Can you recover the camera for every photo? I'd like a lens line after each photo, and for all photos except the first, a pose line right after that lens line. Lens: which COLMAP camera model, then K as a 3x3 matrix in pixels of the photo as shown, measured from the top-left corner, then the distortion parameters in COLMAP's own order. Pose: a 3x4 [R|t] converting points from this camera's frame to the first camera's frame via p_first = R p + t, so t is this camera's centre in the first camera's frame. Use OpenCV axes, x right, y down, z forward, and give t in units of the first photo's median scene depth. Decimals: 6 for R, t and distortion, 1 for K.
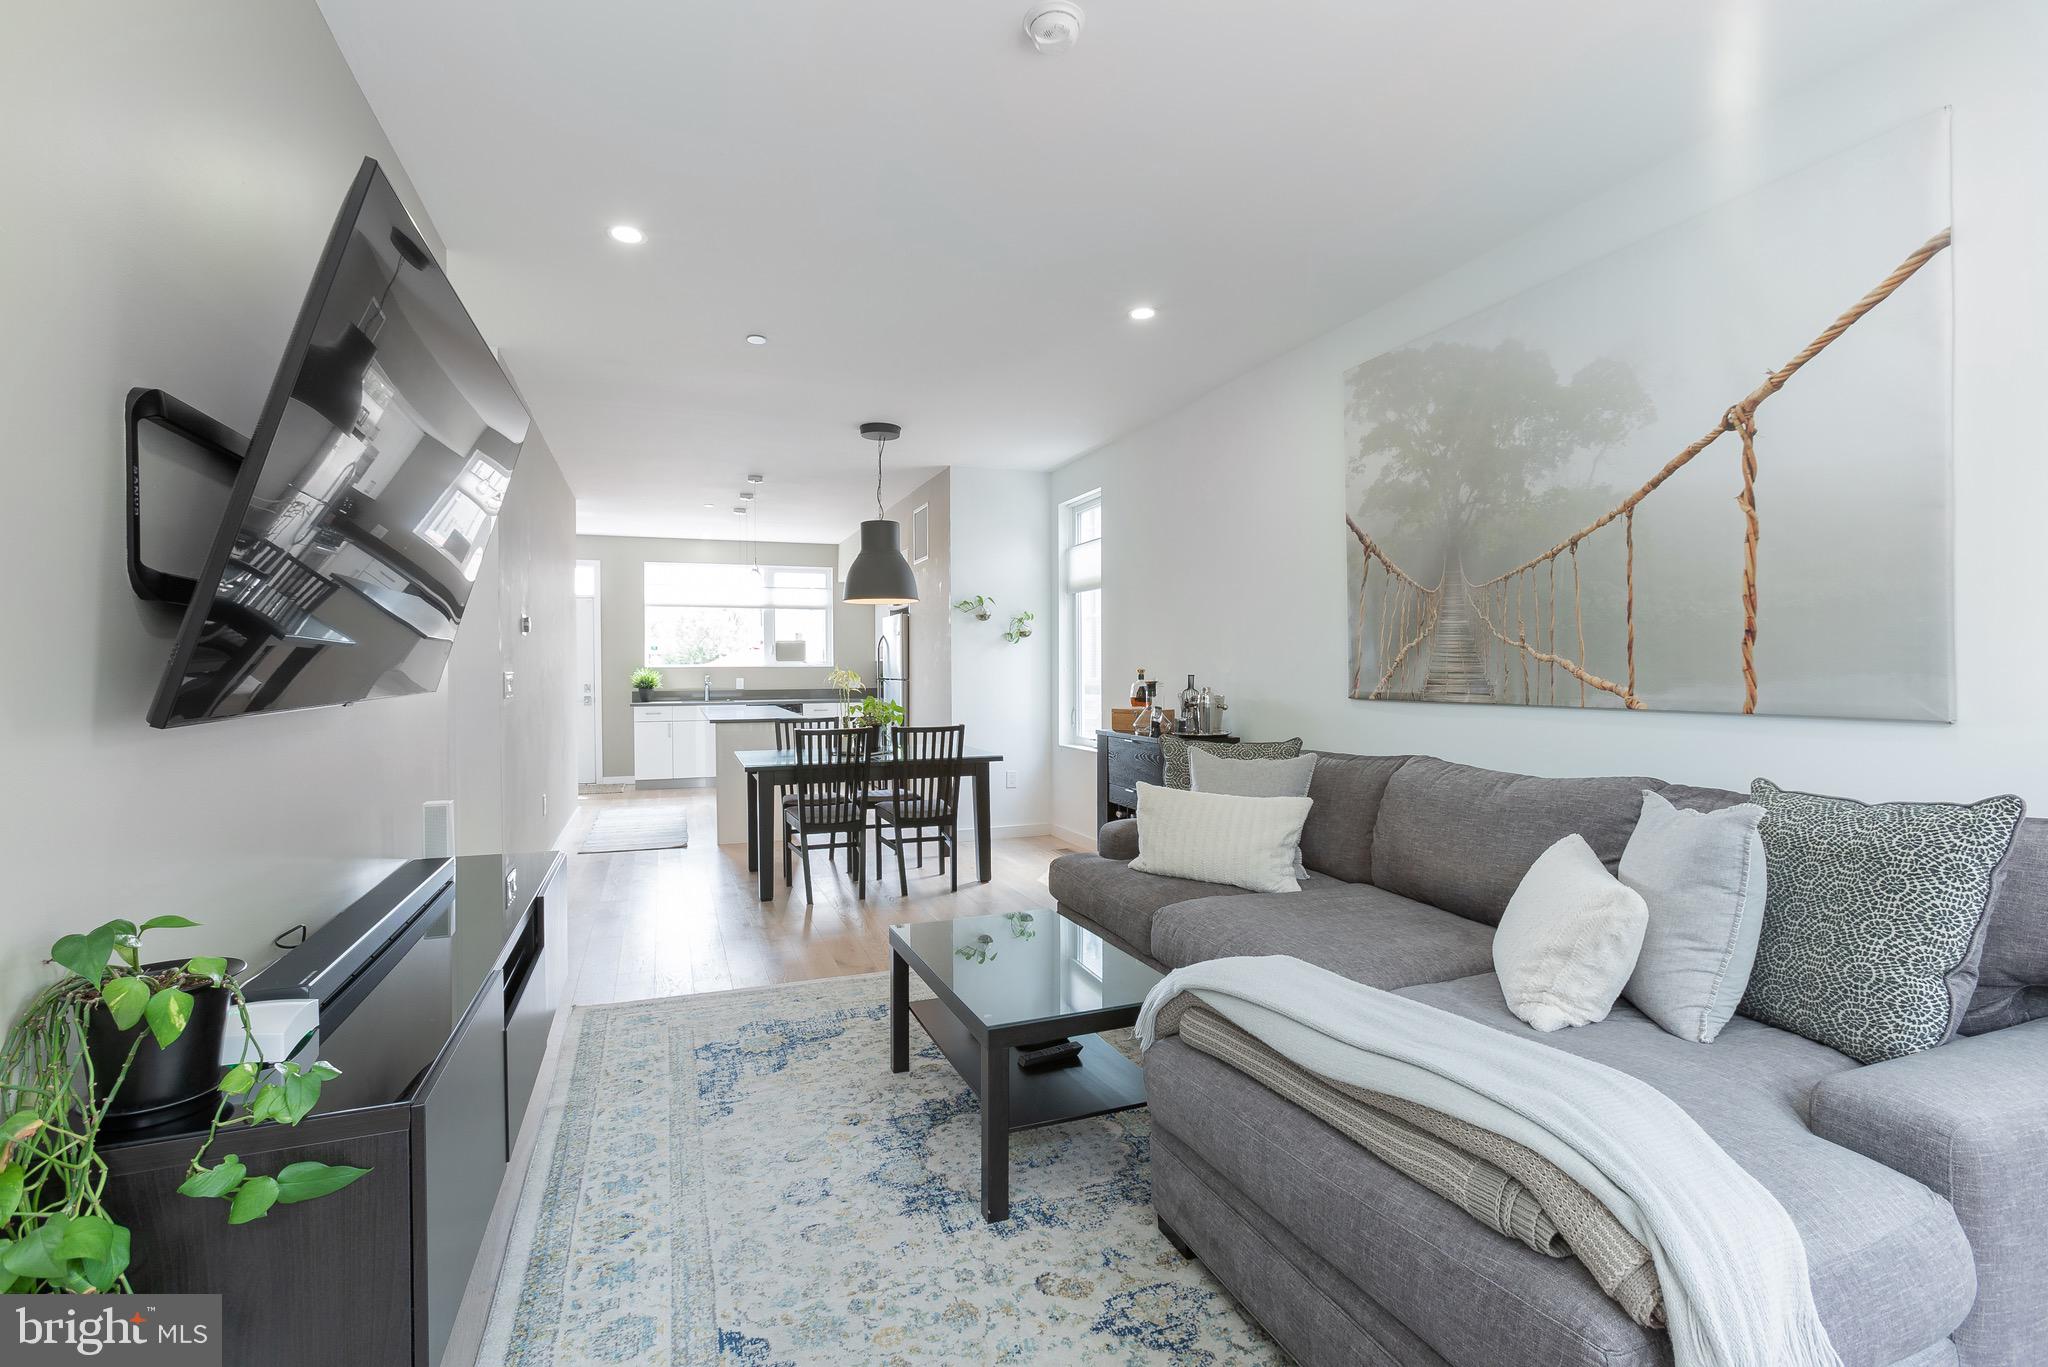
lens RADIAL K [[928.5, 0, 1016.1], [0, 928.5, 673.4], [0, 0, 1]] dist [-0.044746, 0.027062]
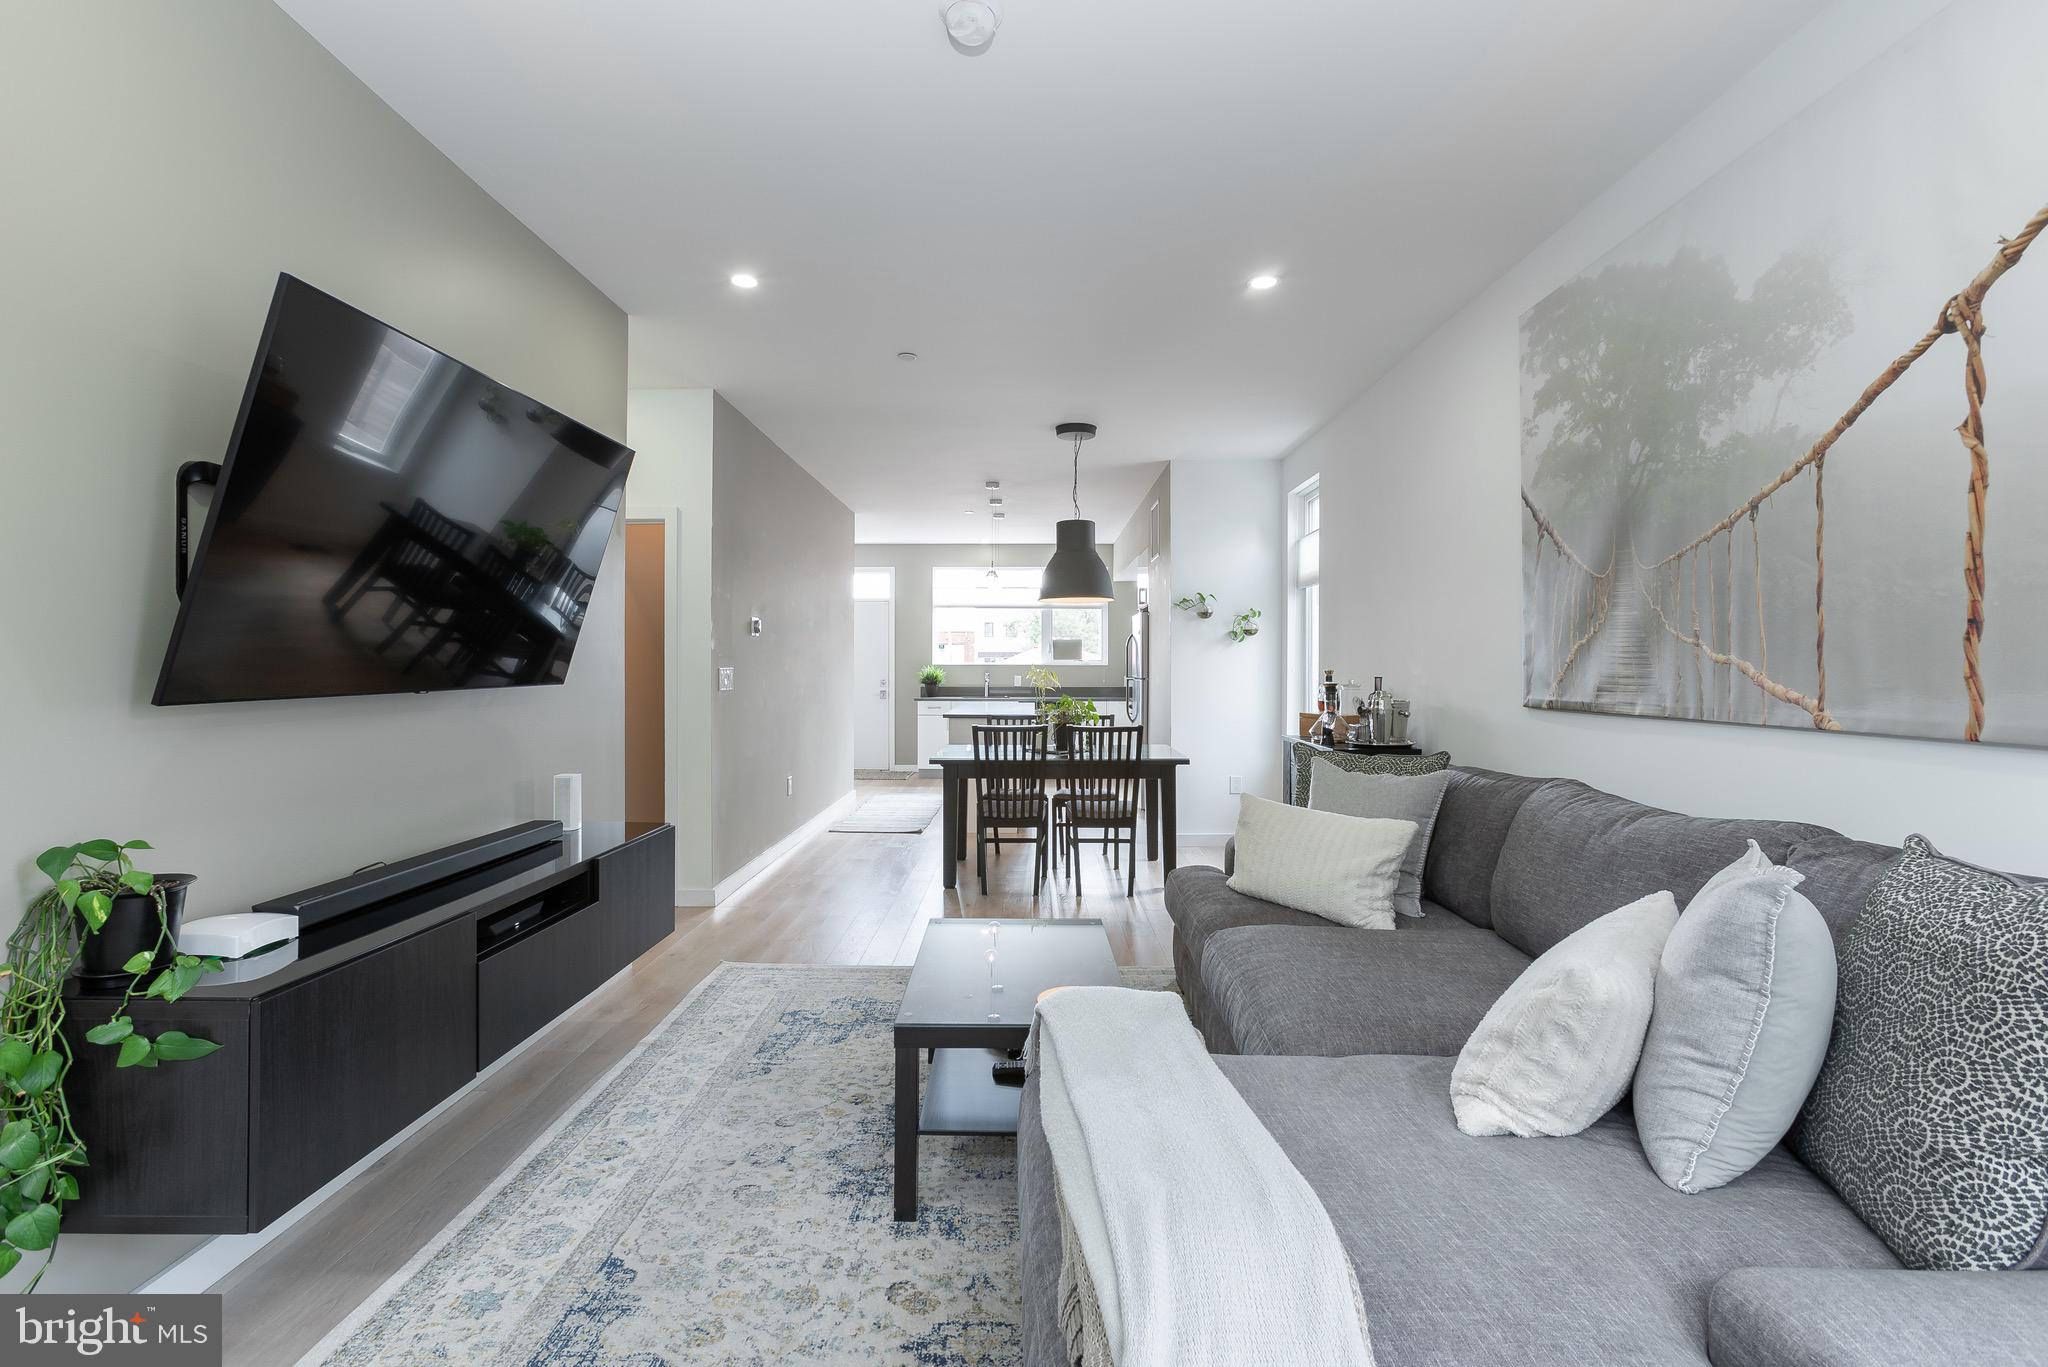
lens RADIAL K [[930.4, 0, 1017.2], [0, 930.4, 666.9], [0, 0, 1]] dist [-0.040007, 0.020406]
pose [[0.928933, 0.006951, -0.370182, 0.311047], [-0.009130, 0.999950, -0.004136, -0.001952], [0.370135, 0.007222, 0.928950, 0.075340]]
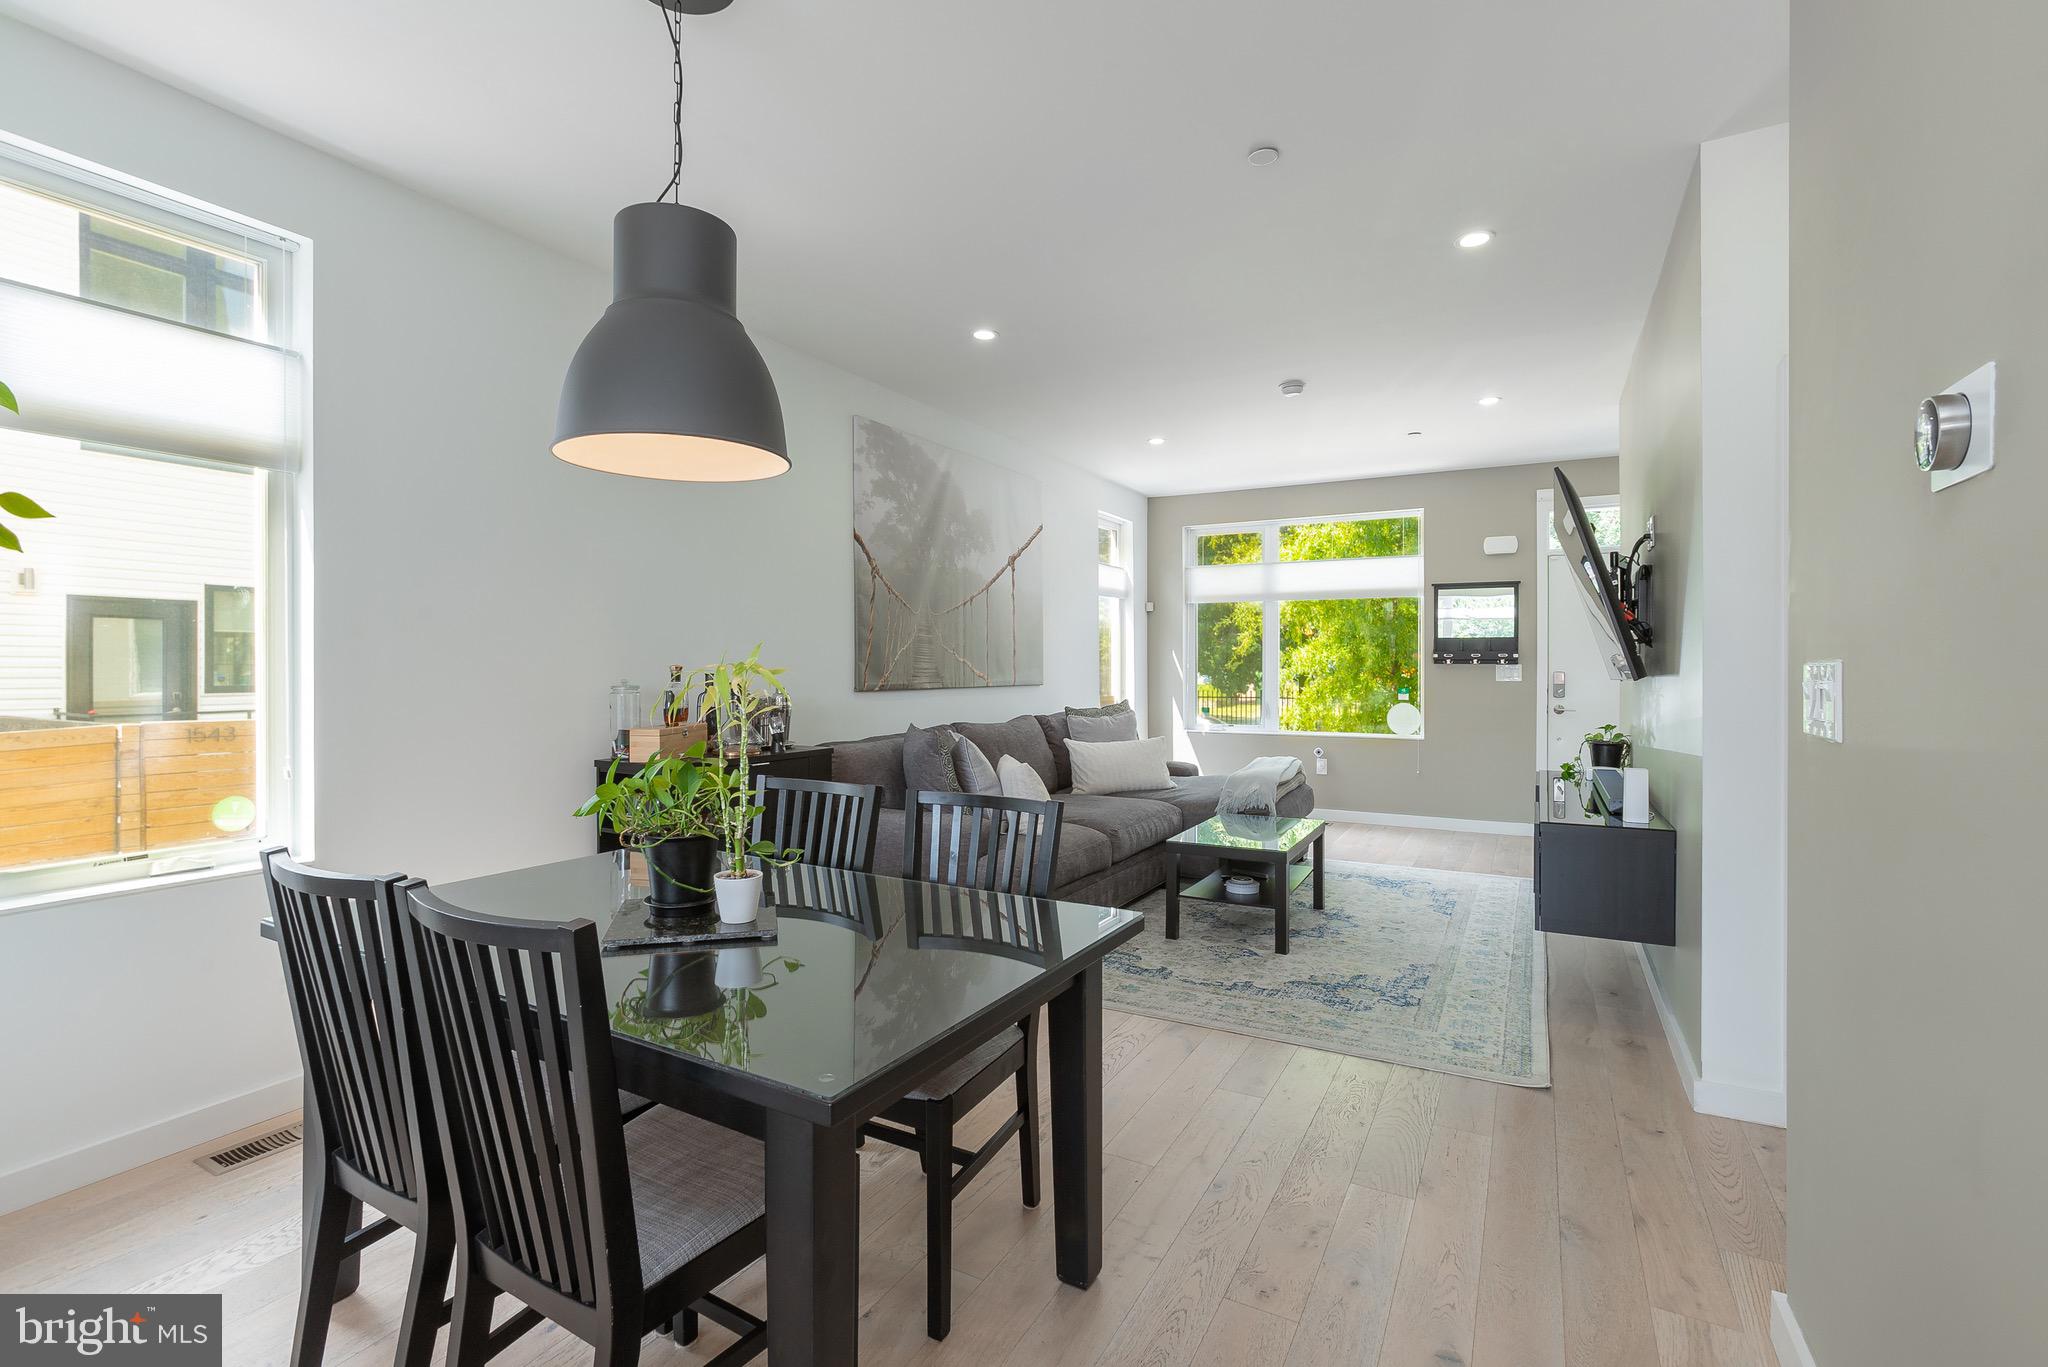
lens RADIAL K [[928.5, 0, 1016.1], [0, 928.5, 673.4], [0, 0, 1]] dist [-0.044746, 0.027062]
pose [[-0.635732, -0.000840, 0.771909, -0.885633], [0.007305, 0.999948, 0.007103, -0.003337], [-0.771875, 0.010154, -0.635693, 2.051915]]
